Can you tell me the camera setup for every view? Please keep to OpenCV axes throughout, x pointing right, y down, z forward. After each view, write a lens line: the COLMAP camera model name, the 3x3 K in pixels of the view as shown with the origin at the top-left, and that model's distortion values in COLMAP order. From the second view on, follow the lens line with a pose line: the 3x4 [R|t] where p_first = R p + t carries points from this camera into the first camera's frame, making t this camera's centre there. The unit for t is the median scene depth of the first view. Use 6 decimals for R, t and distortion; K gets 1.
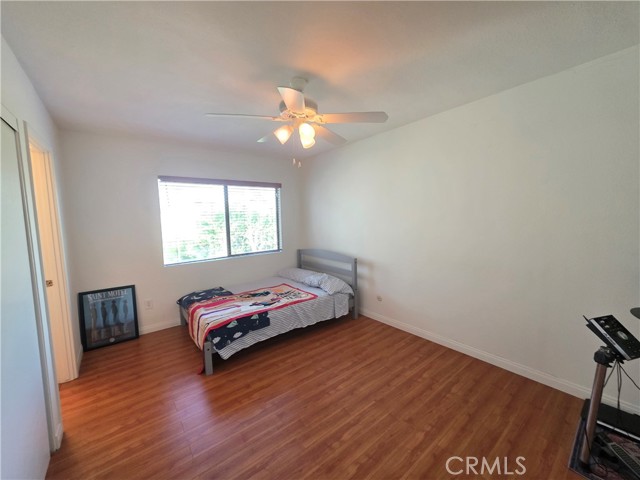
lens RADIAL K [[255.3, 0, 319.0], [0, 255.3, 239.9], [0, 0, 1]] dist [0.001626, -0.000099]
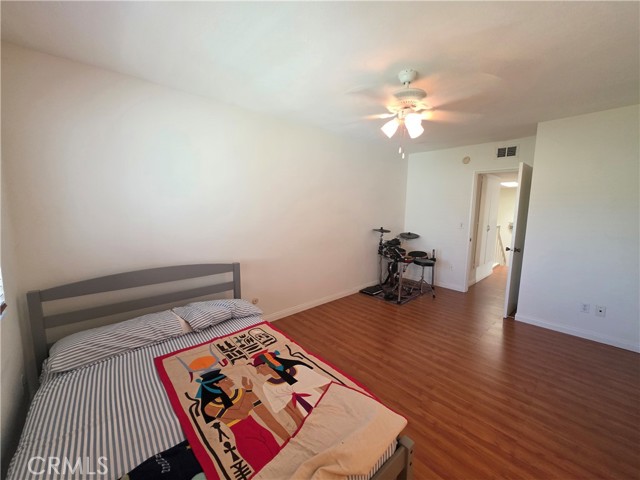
lens RADIAL K [[255.3, 0, 318.6], [0, 255.3, 239.5], [0, 0, 1]] dist [0.001626, -0.000099]
pose [[-0.062205, -0.106650, 0.992349, -0.885361], [0.085304, 0.990068, 0.111752, -0.086069], [-0.994411, 0.091603, -0.052490, 1.138927]]
